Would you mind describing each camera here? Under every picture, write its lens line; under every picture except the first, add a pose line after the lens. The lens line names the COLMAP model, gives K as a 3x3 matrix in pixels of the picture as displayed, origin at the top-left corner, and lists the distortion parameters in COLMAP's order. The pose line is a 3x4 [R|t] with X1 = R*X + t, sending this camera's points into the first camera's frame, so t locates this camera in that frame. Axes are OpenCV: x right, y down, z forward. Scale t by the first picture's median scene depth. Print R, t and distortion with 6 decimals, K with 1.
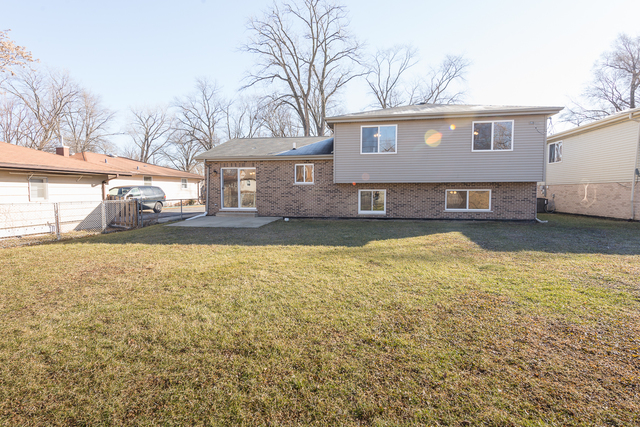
lens RADIAL K [[366.3, 0, 320.0], [0, 366.3, 213.5], [0, 0, 1]] dist [0.000865, 0.000026]
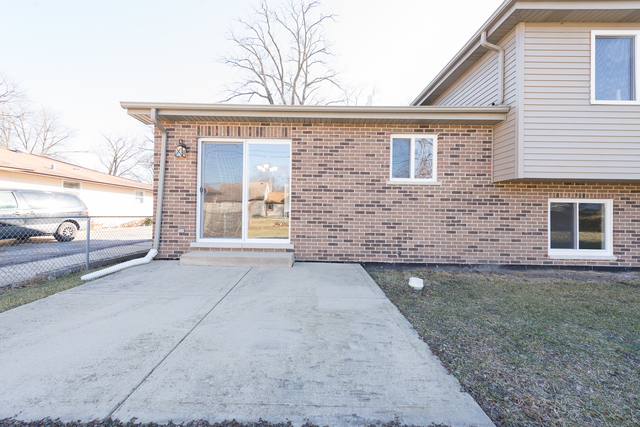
lens RADIAL K [[278.8, 0, 319.2], [0, 278.8, 211.0], [0, 0, 1]] dist [0.012772, 0.000101]
pose [[0.984754, 0.019748, 0.172830, -0.150548], [-0.007078, 0.997261, -0.073618, -0.018905], [-0.173810, 0.071272, 0.982197, 0.533614]]
